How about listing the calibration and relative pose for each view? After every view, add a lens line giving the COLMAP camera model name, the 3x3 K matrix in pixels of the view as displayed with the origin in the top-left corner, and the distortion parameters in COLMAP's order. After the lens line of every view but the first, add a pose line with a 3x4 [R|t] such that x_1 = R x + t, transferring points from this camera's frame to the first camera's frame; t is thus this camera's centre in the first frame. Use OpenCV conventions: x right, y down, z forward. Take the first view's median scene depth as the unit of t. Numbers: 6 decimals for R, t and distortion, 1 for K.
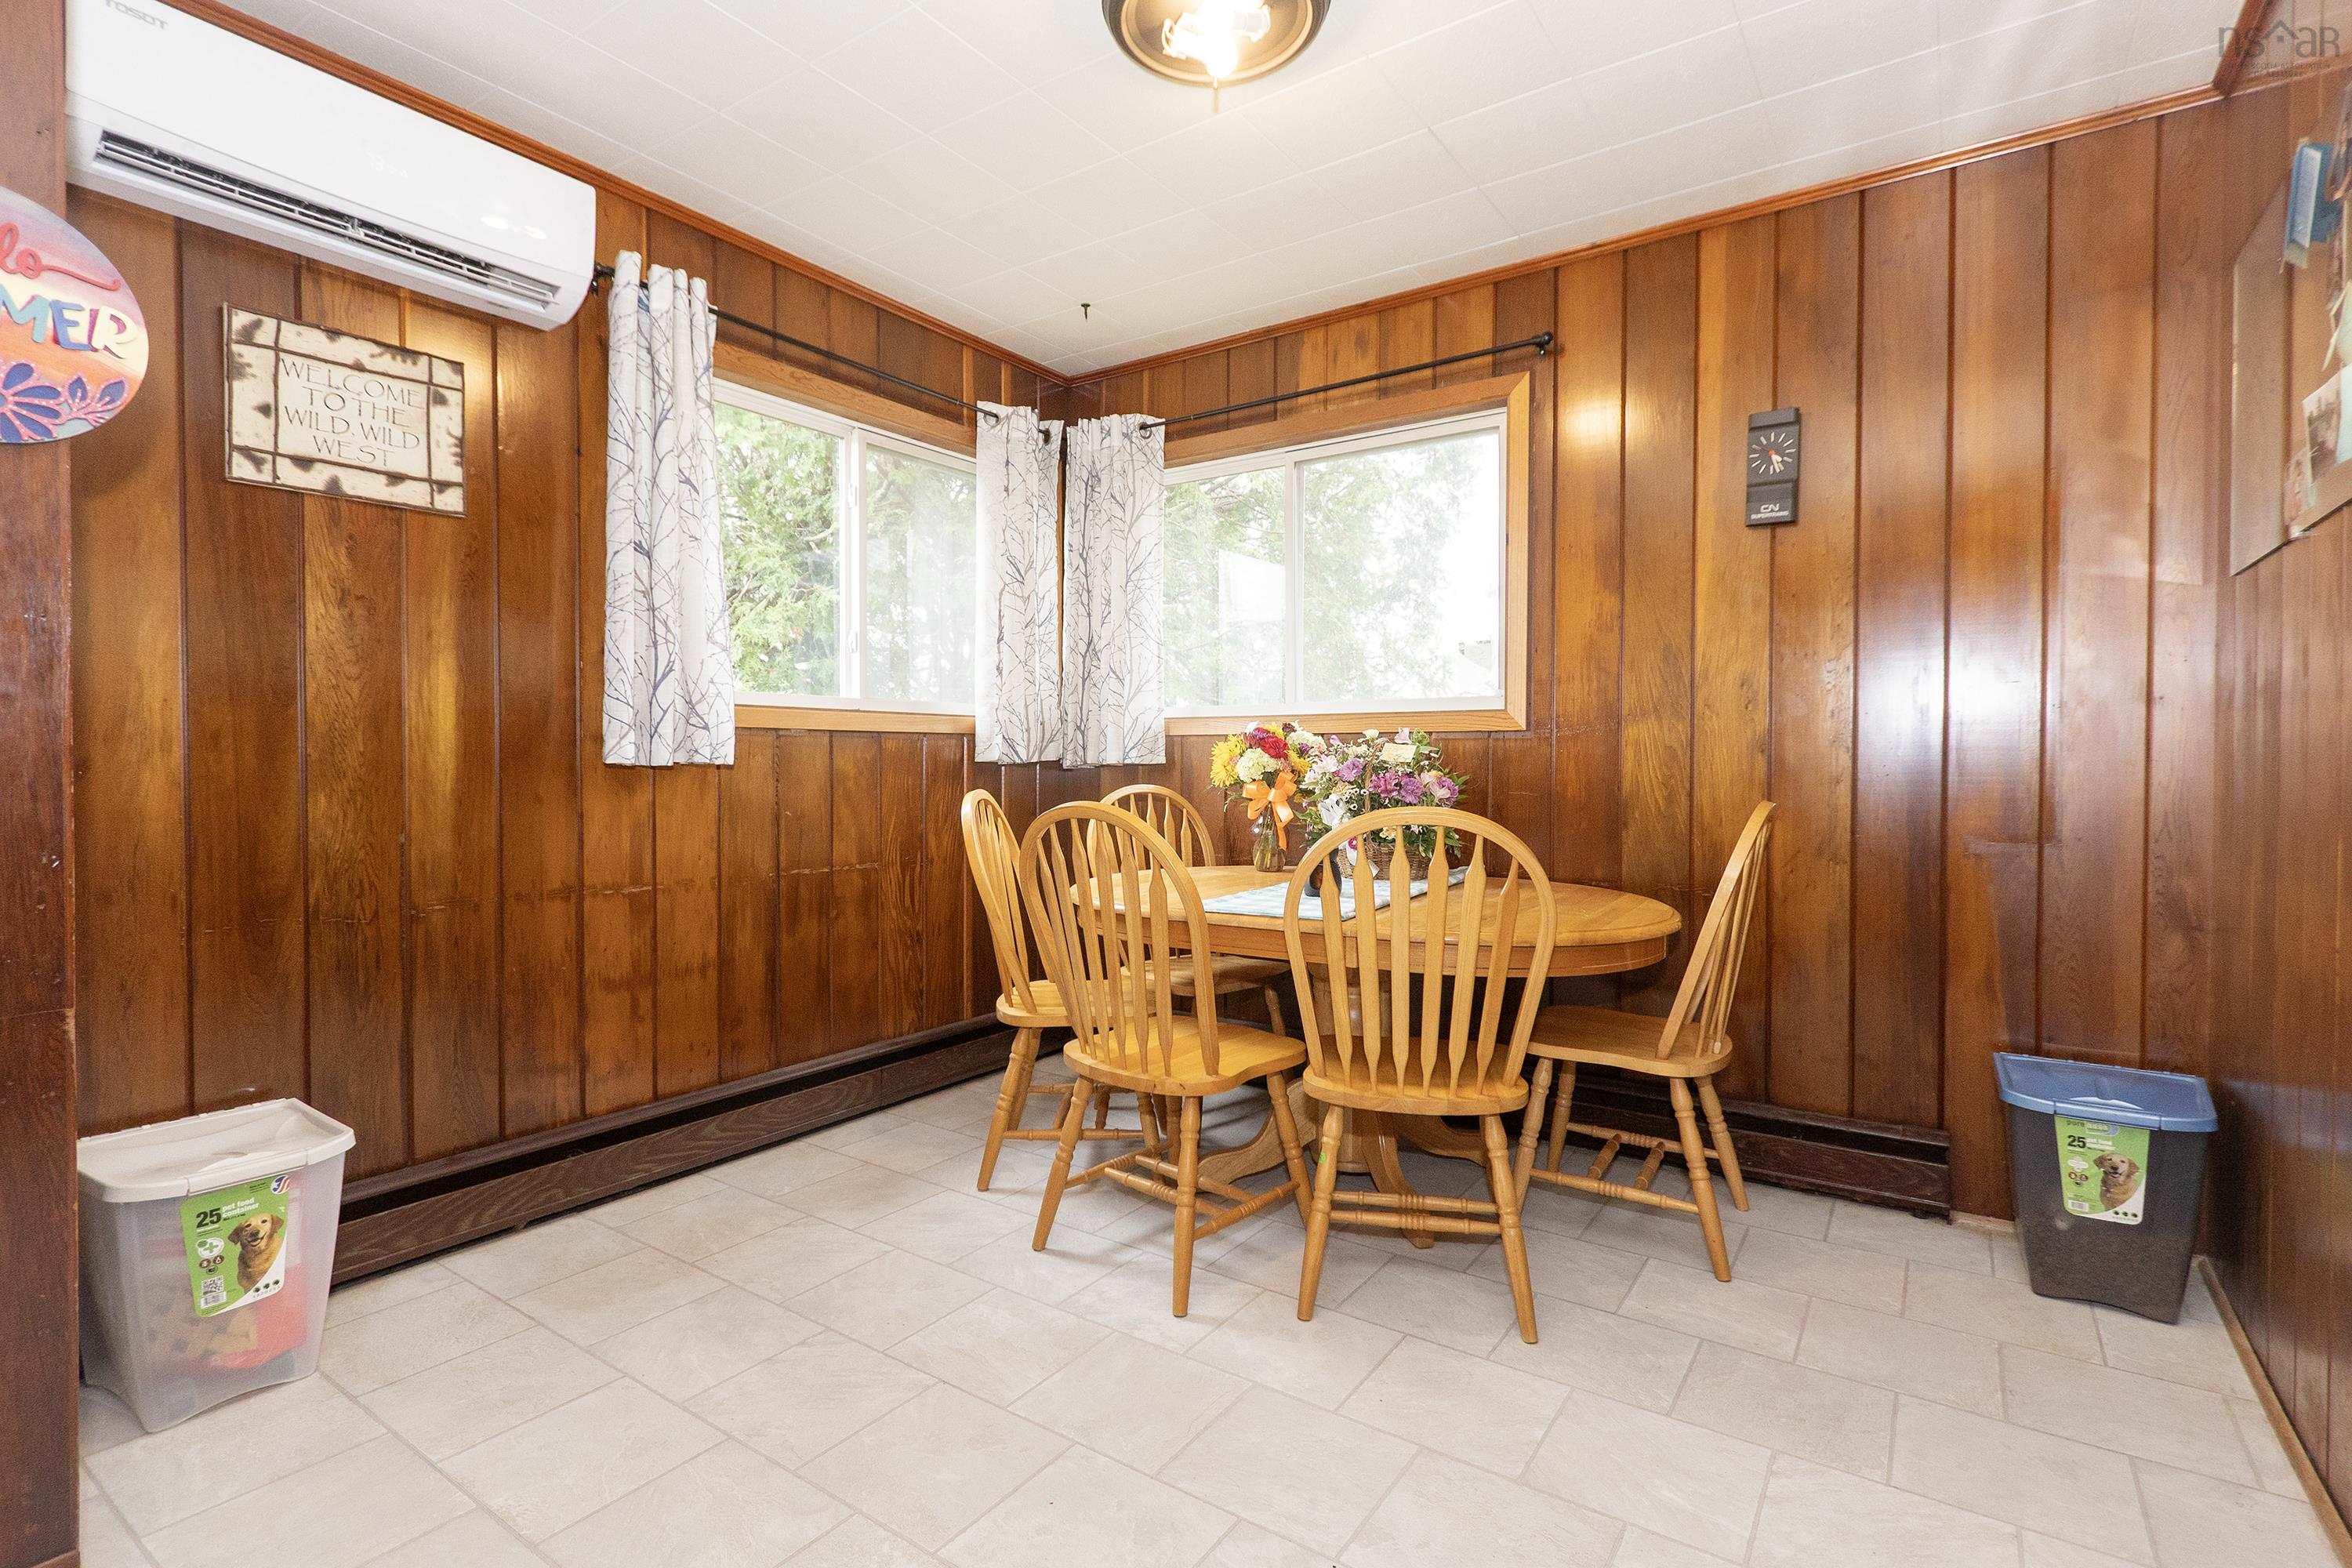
lens RADIAL K [[1105.0, 0, 1194.8], [0, 1105.0, 783.6], [0, 0, 1]] dist [-0.000715, -0.002791]
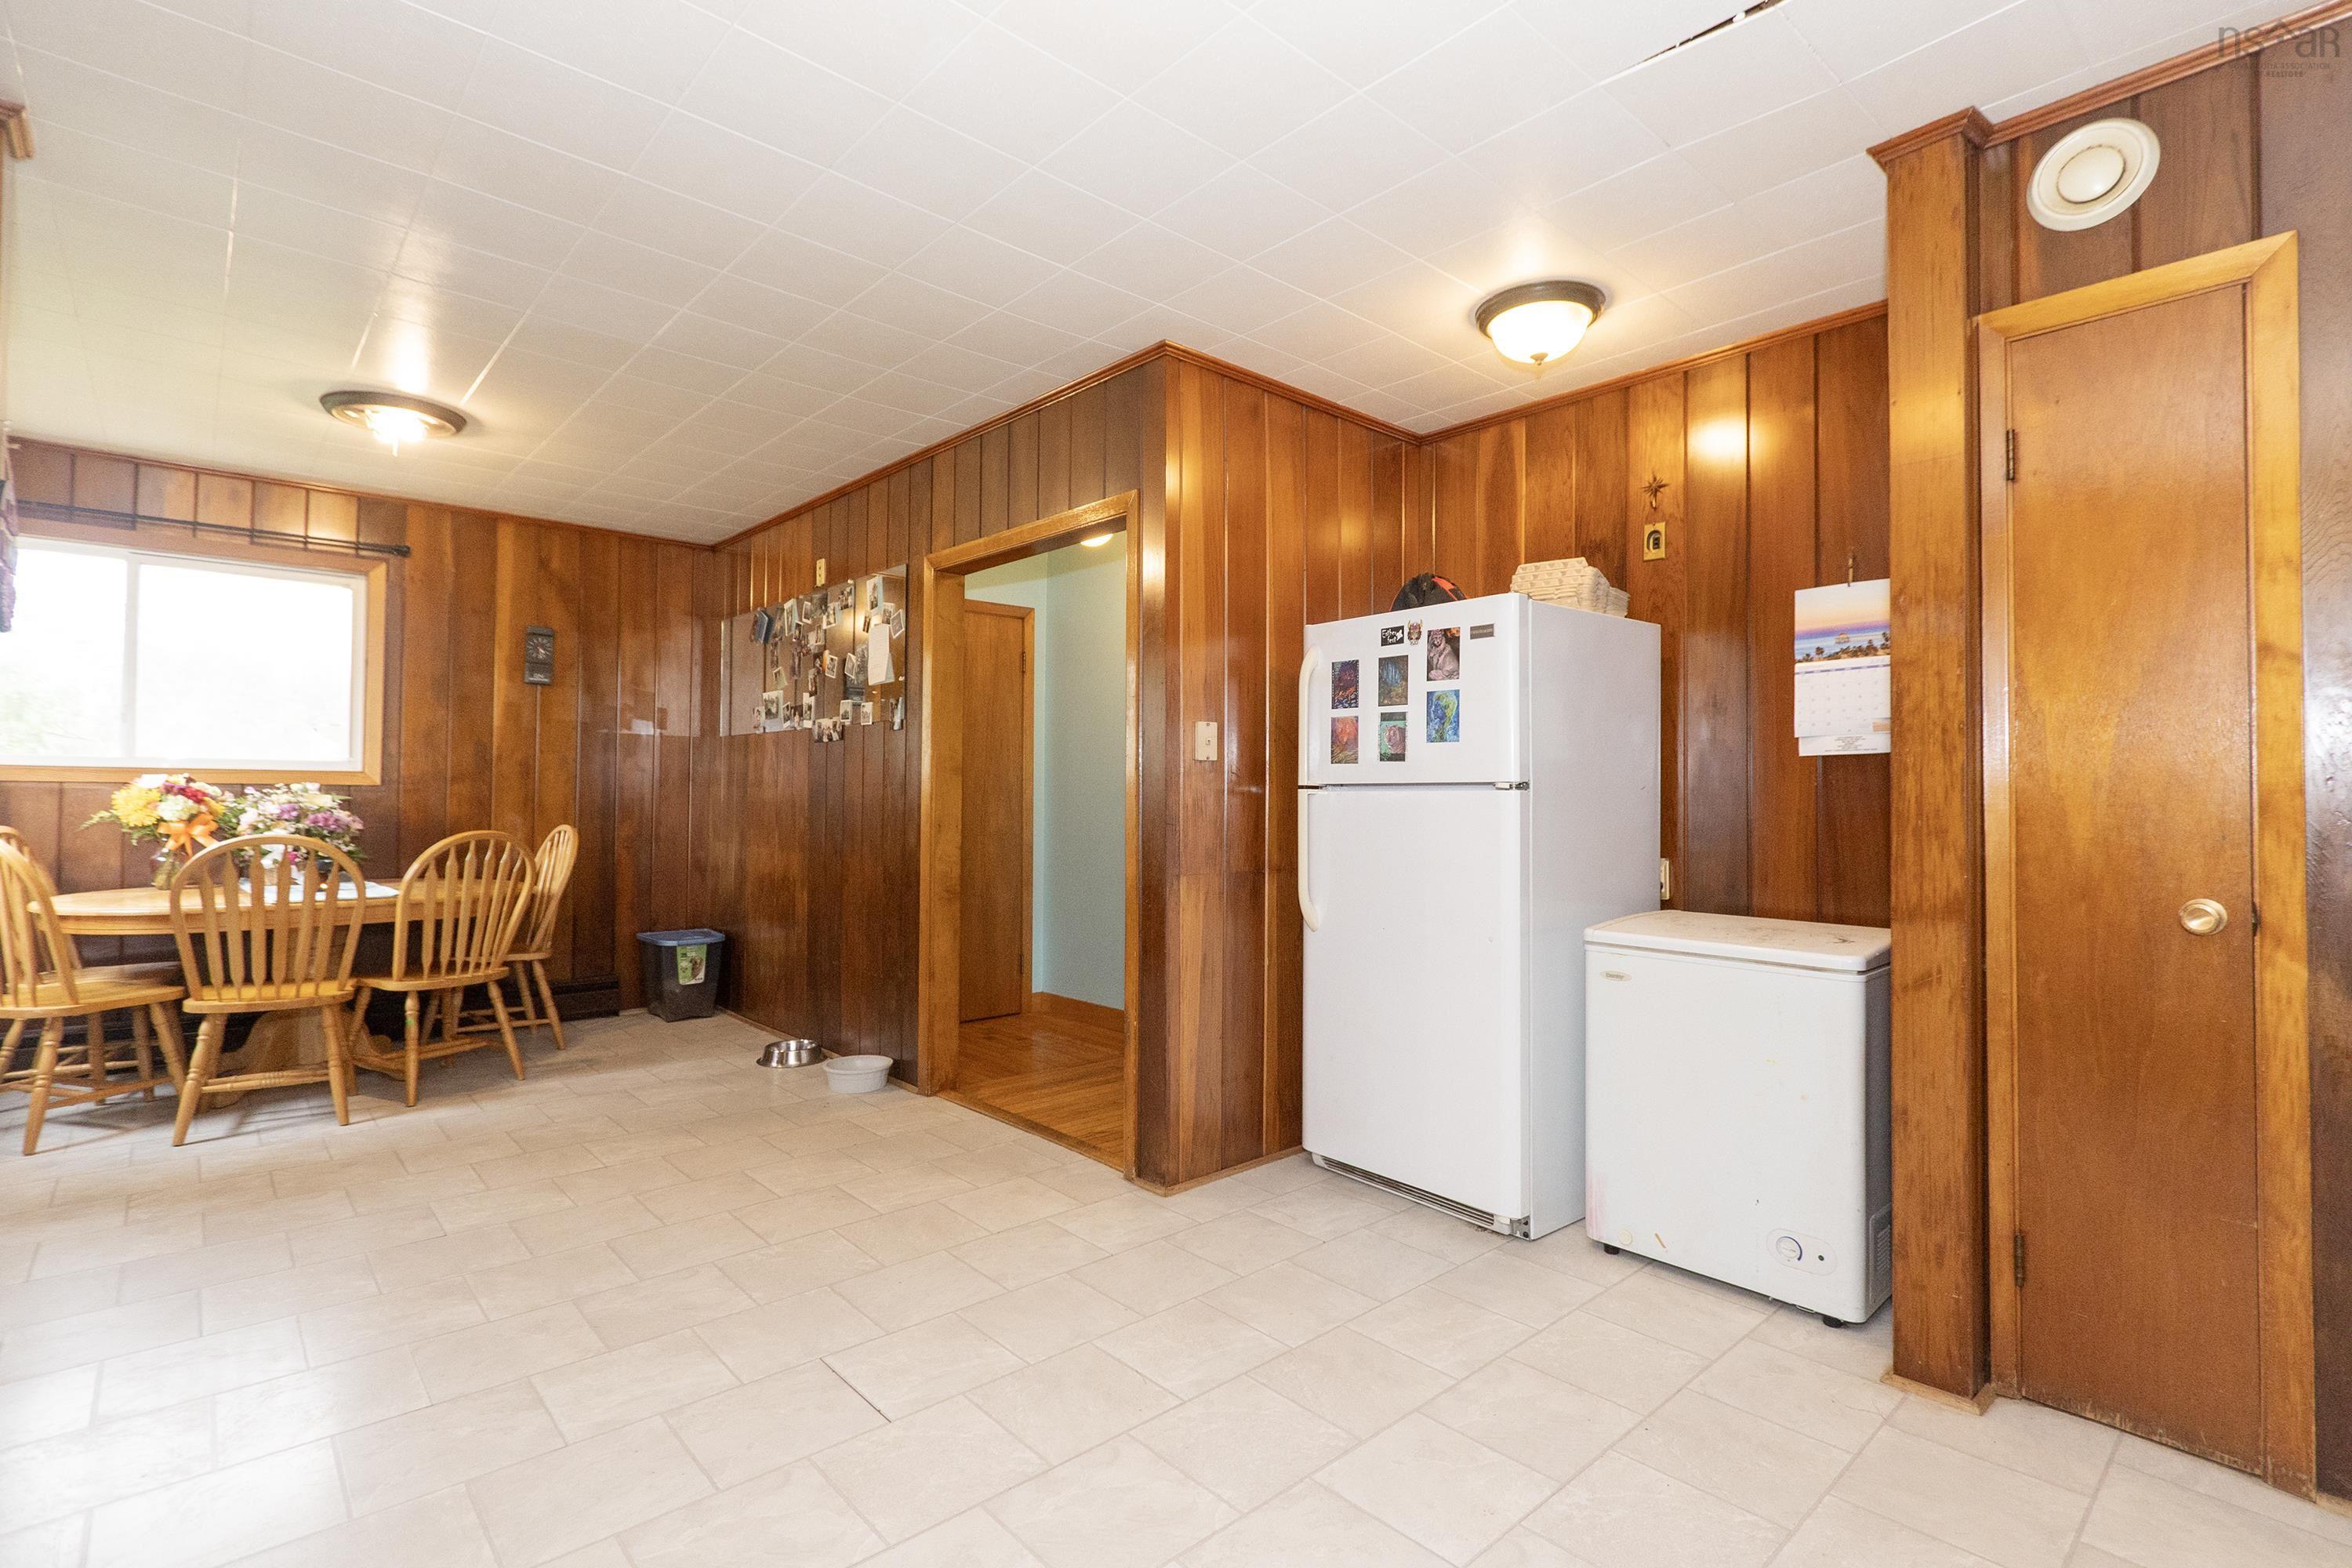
lens RADIAL K [[1105.0, 0, 1168.8], [0, 1105.0, 775.0], [0, 0, 1]] dist [-0.000715, -0.002791]
pose [[0.237813, 0.018568, 0.971134, -1.091420], [0.009273, 0.999728, -0.021386, -0.020542], [-0.971267, 0.014091, 0.237576, -0.538599]]
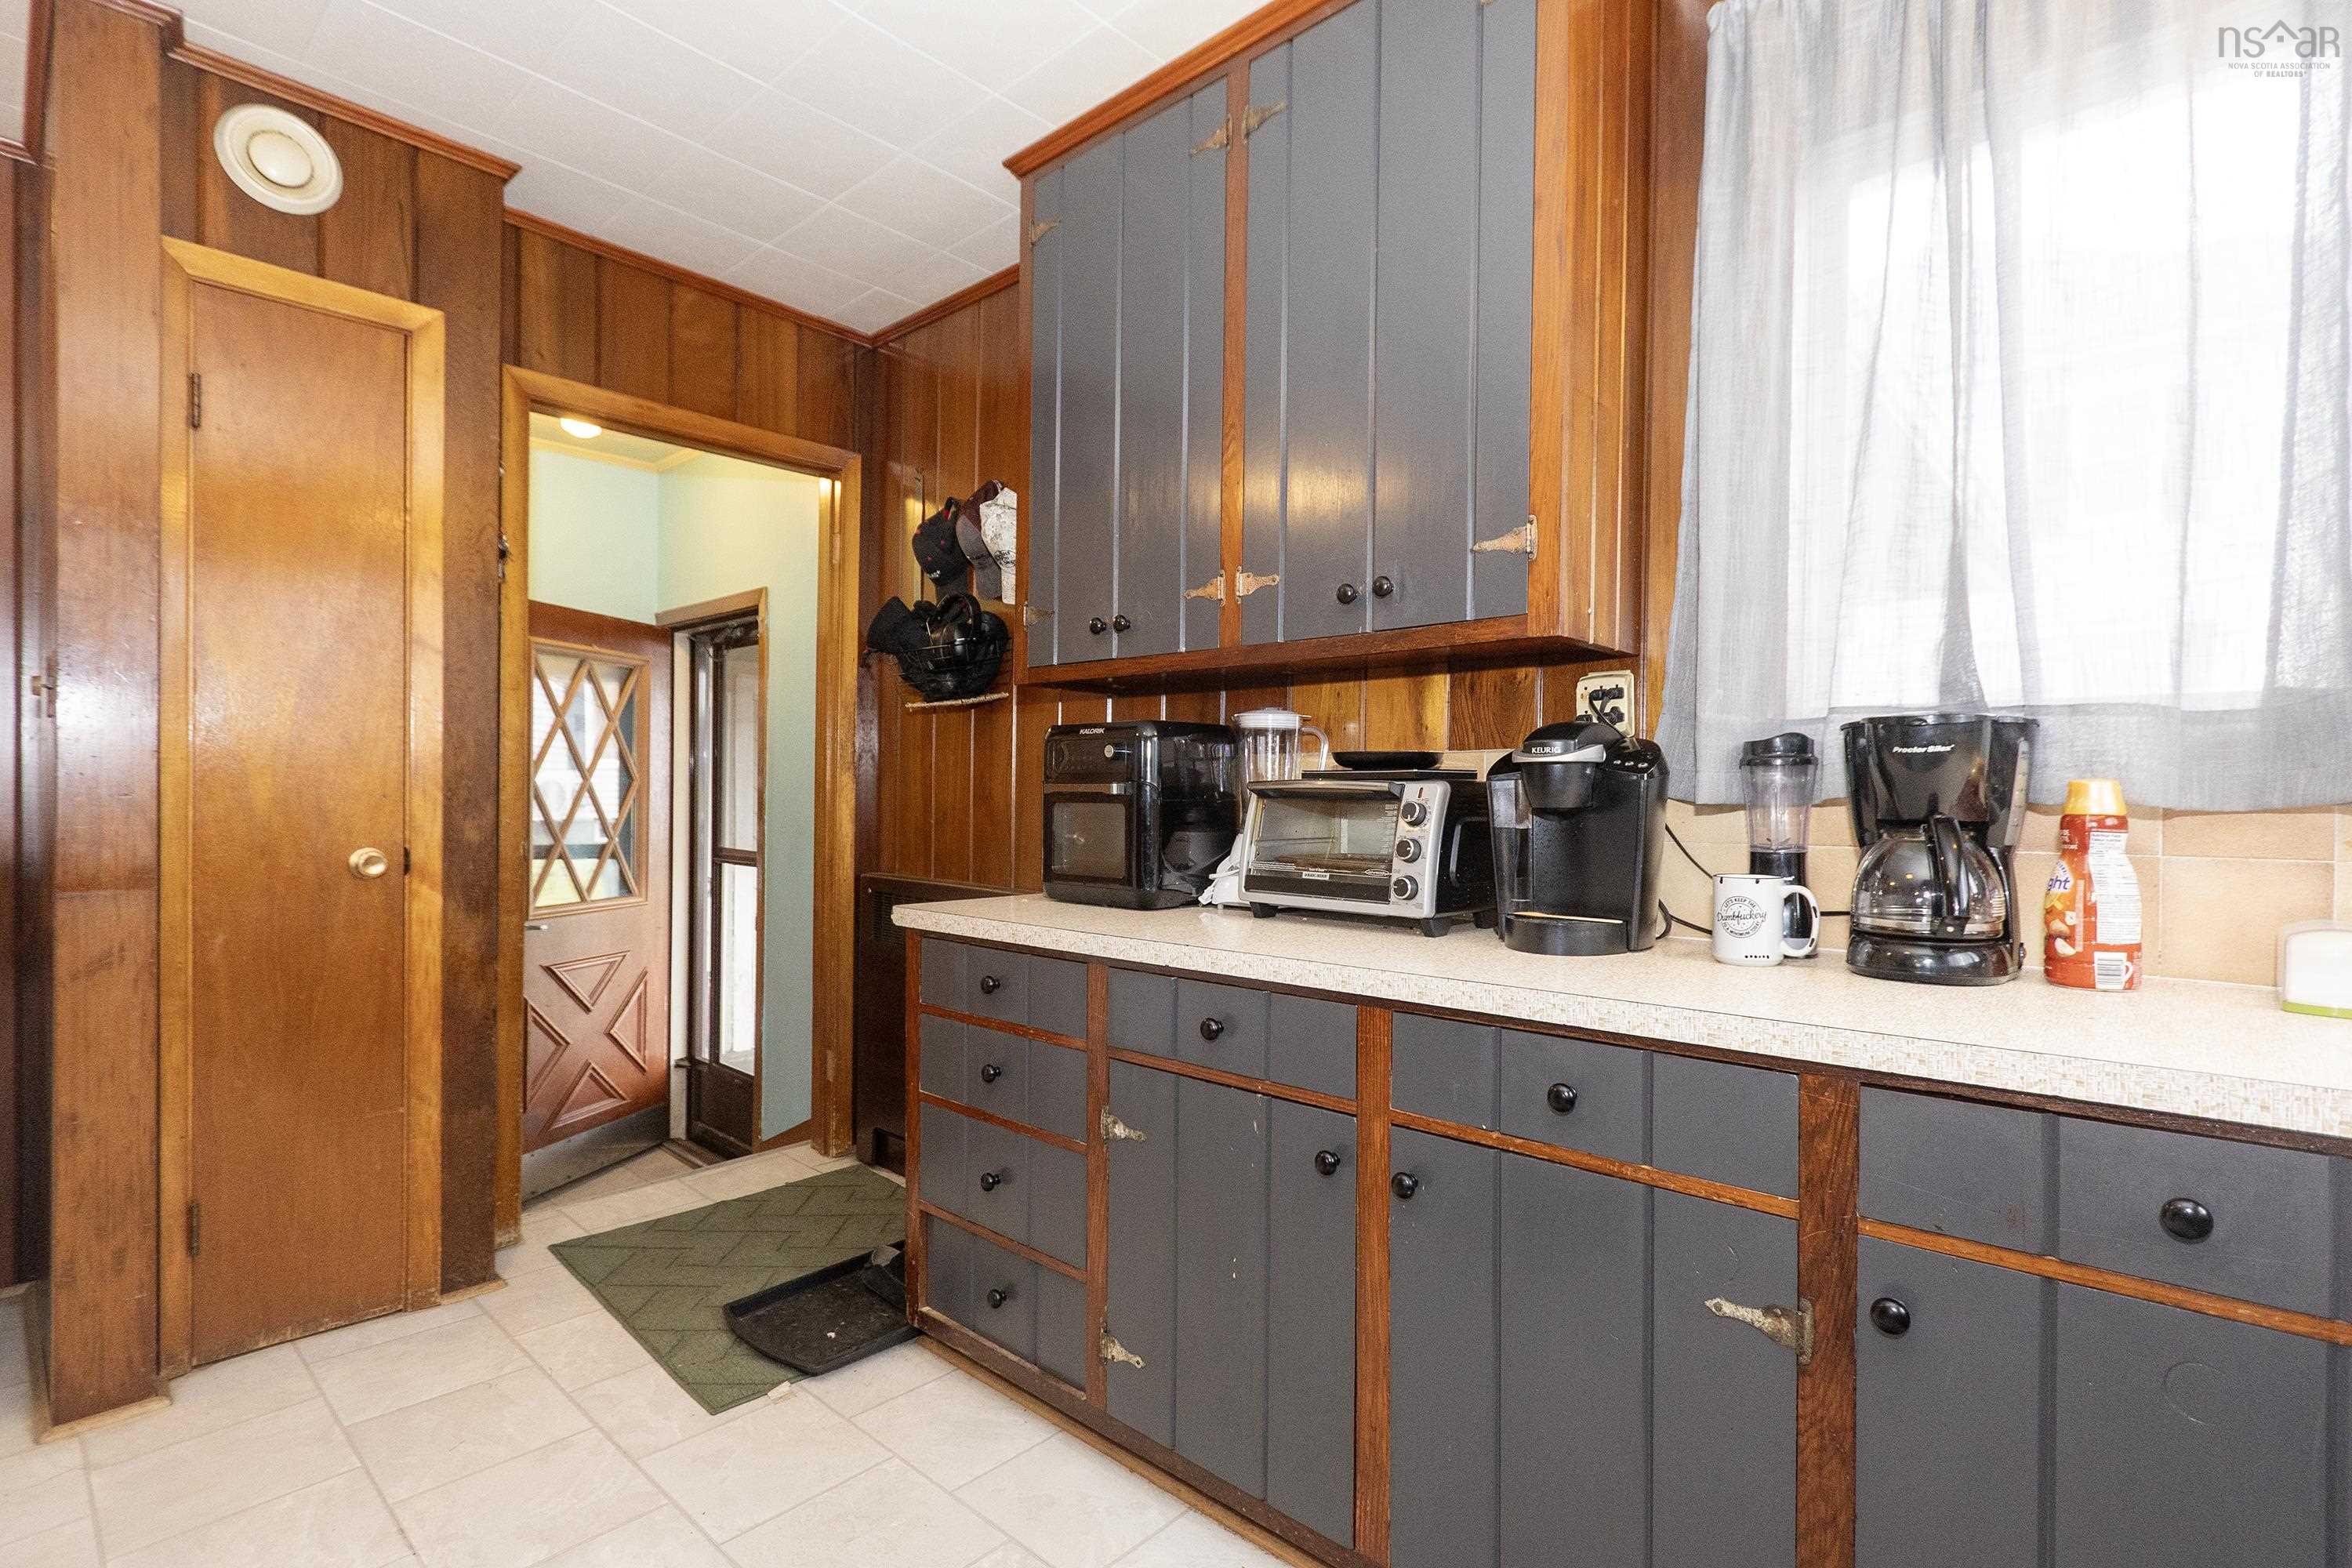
lens RADIAL K [[1105.0, 0, 1207.6], [0, 1105.0, 803.6], [0, 0, 1]] dist [-0.000715, -0.002791]
pose [[-0.992126, -0.013317, 0.124536, -0.971920], [-0.009924, 0.999564, 0.027827, -0.012325], [-0.124853, 0.026372, -0.991825, -0.269098]]
